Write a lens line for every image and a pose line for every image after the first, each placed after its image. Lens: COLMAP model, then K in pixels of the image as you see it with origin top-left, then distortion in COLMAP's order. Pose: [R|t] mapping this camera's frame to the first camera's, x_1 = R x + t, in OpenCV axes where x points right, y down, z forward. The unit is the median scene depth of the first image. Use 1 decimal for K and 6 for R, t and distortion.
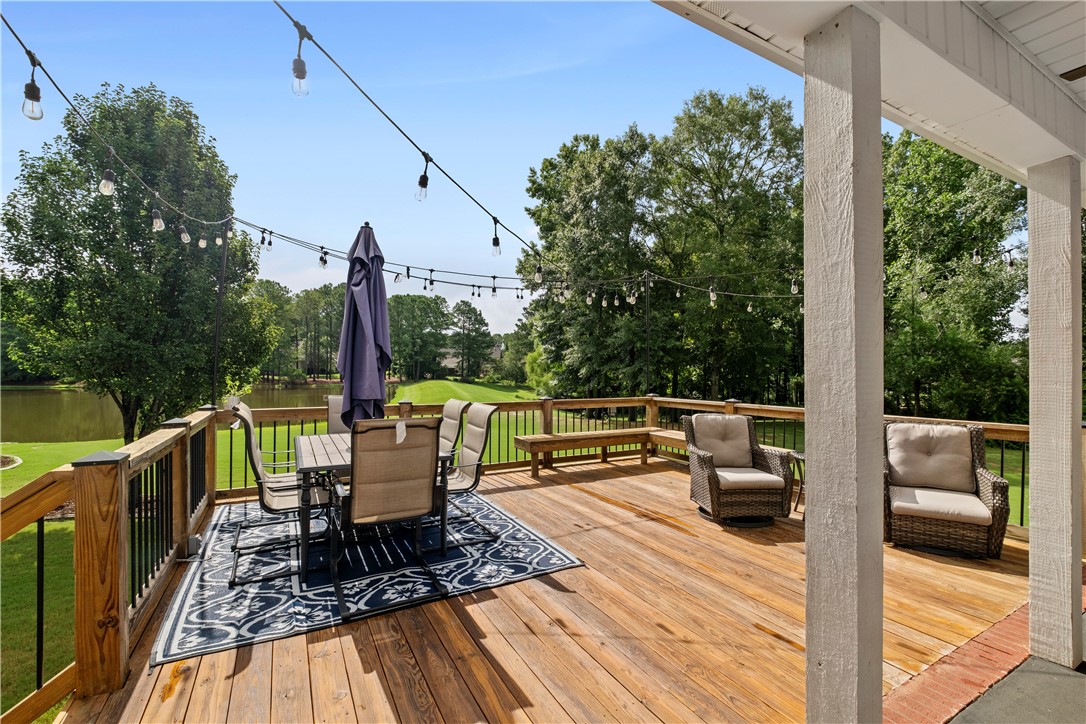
lens RADIAL K [[474.8, 0, 543.0], [0, 474.8, 362.0], [0, 0, 1]] dist [-0.000251, -0.000773]
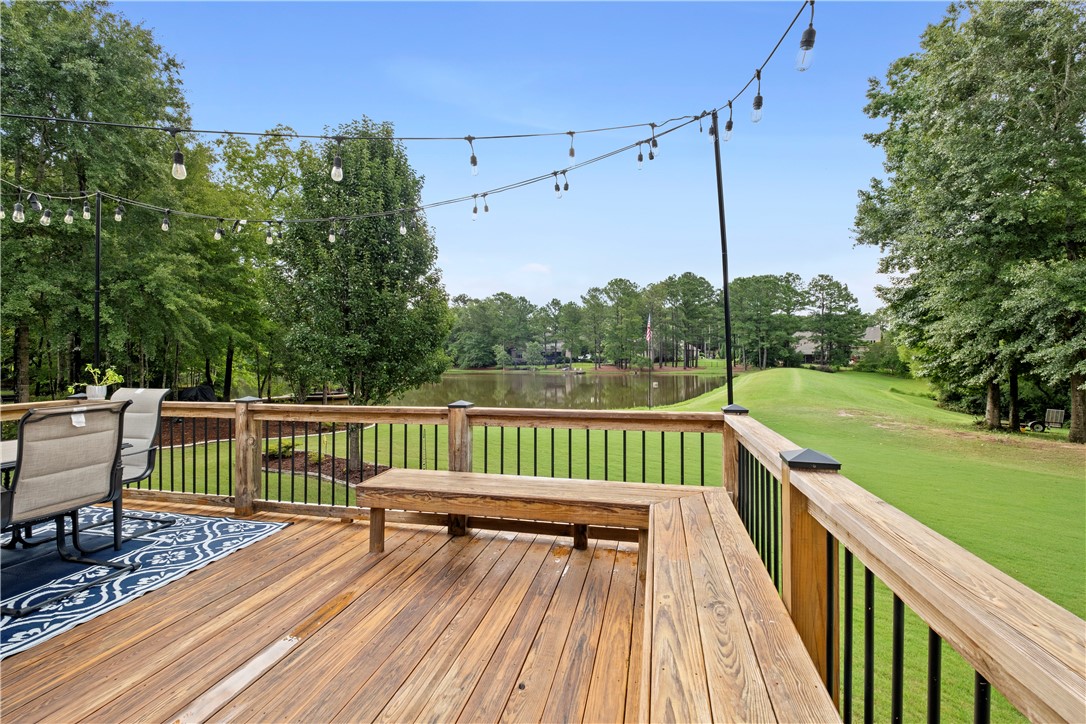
lens RADIAL K [[461.3, 0, 563.7], [0, 461.3, 357.5], [0, 0, 1]] dist [0.000188, -0.012588]
pose [[0.734368, -0.012519, -0.678636, 0.101454], [0.023312, 0.999705, 0.006784, 0.005372], [0.678351, -0.020802, 0.734444, 0.155338]]
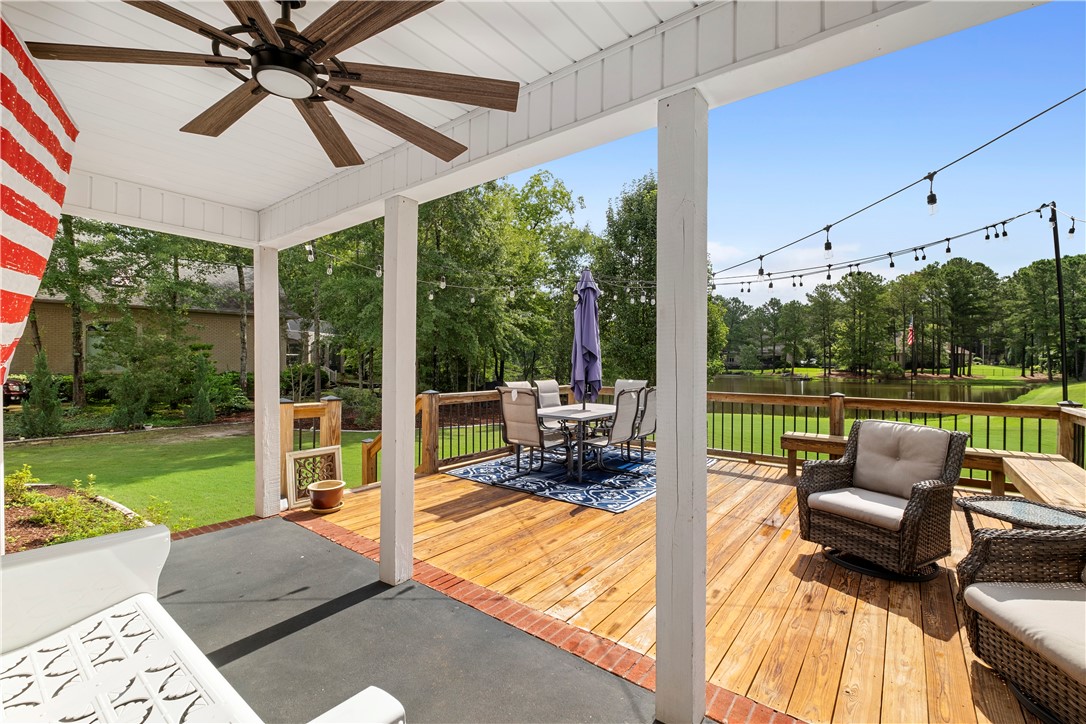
lens RADIAL K [[474.8, 0, 543.0], [0, 474.8, 362.0], [0, 0, 1]] dist [-0.000251, -0.000773]
pose [[0.372208, -0.004582, -0.928138, 0.139429], [0.016719, 0.999859, 0.001769, 0.001426], [0.927999, -0.016176, 0.372232, 0.039591]]
